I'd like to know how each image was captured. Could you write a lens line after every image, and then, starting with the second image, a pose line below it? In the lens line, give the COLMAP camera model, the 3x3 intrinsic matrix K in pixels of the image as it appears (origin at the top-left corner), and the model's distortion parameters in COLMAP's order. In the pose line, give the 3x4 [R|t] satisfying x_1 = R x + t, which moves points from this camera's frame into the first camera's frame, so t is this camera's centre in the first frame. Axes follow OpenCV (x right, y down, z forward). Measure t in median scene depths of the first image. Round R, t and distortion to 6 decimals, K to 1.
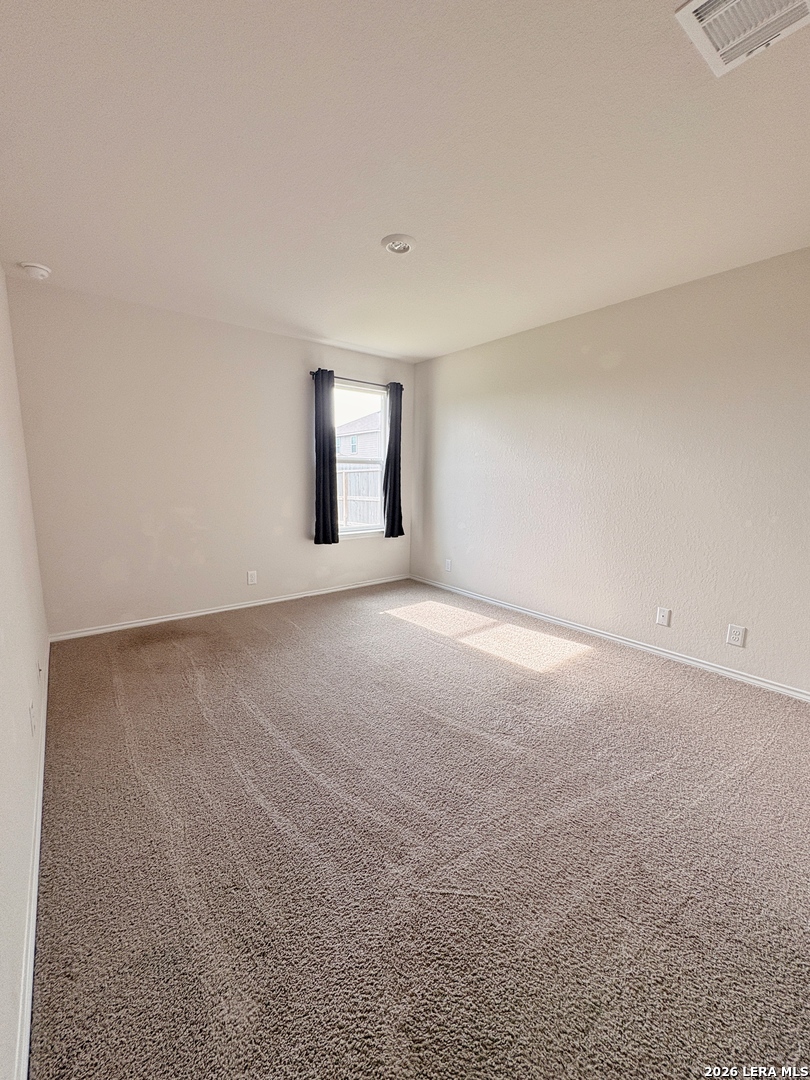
lens RADIAL K [[431.3, 0, 405.0], [0, 431.3, 540.0], [0, 0, 1]] dist [-0.000965, -0.000065]
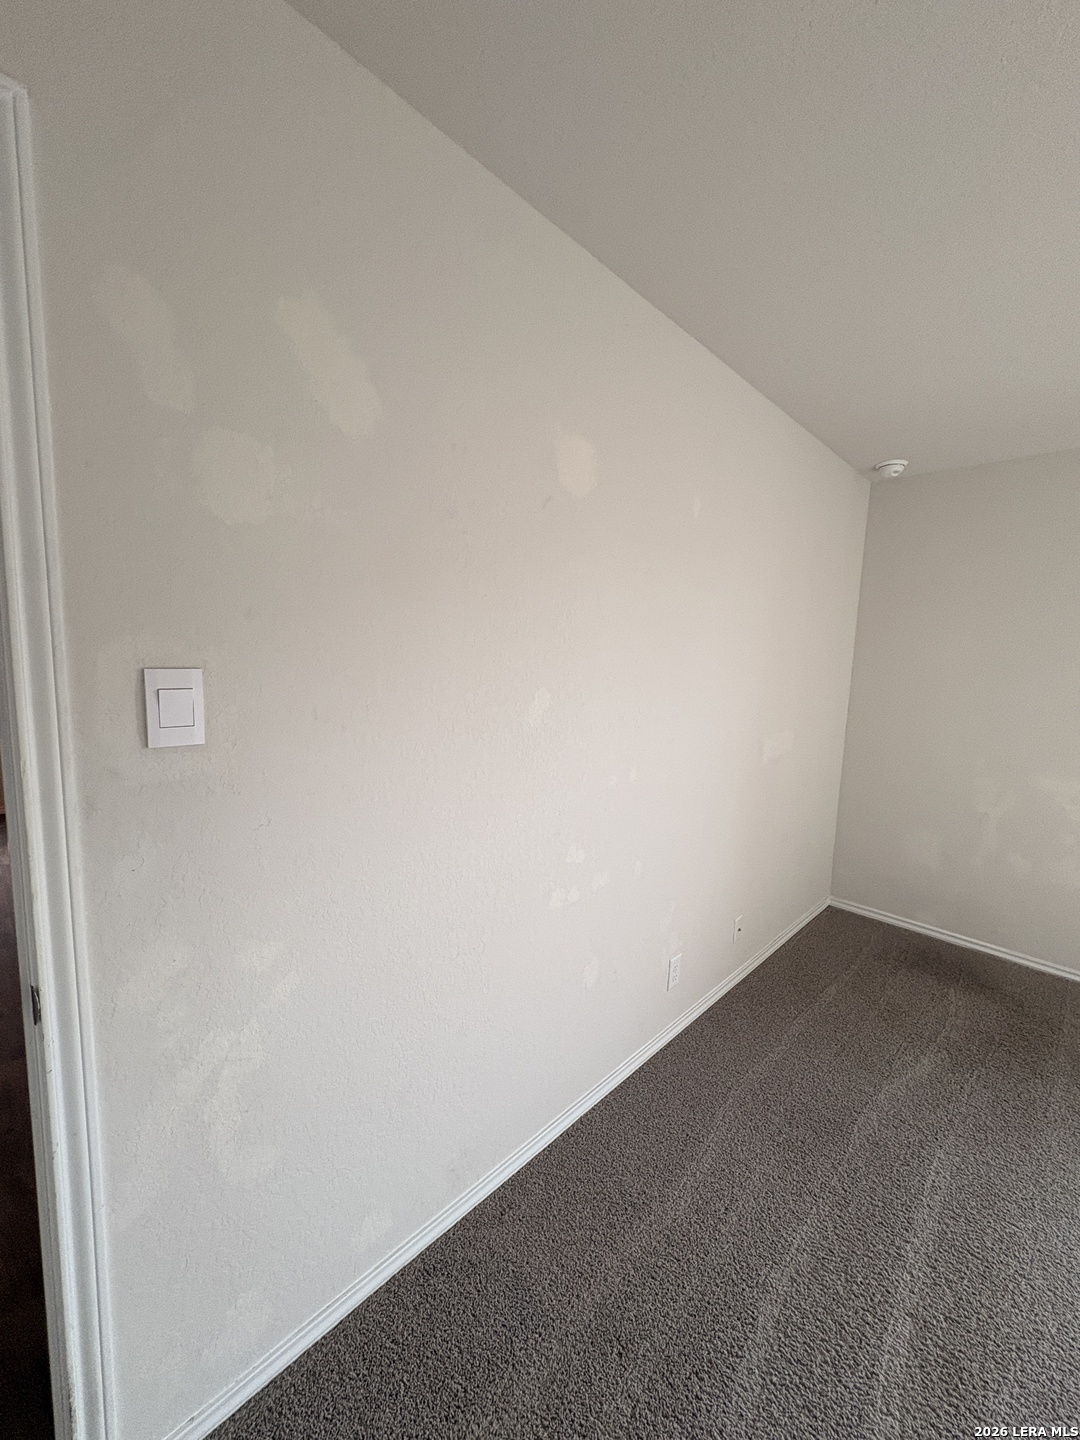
lens RADIAL K [[575.0, 0, 540.0], [0, 575.0, 720.0], [0, 0, 1]] dist [-0.000965, -0.000065]
pose [[0.135507, 0.109525, -0.984704, 0.191198], [-0.189738, 0.978345, 0.082708, -0.120158], [0.972439, 0.175628, 0.153353, 0.268471]]
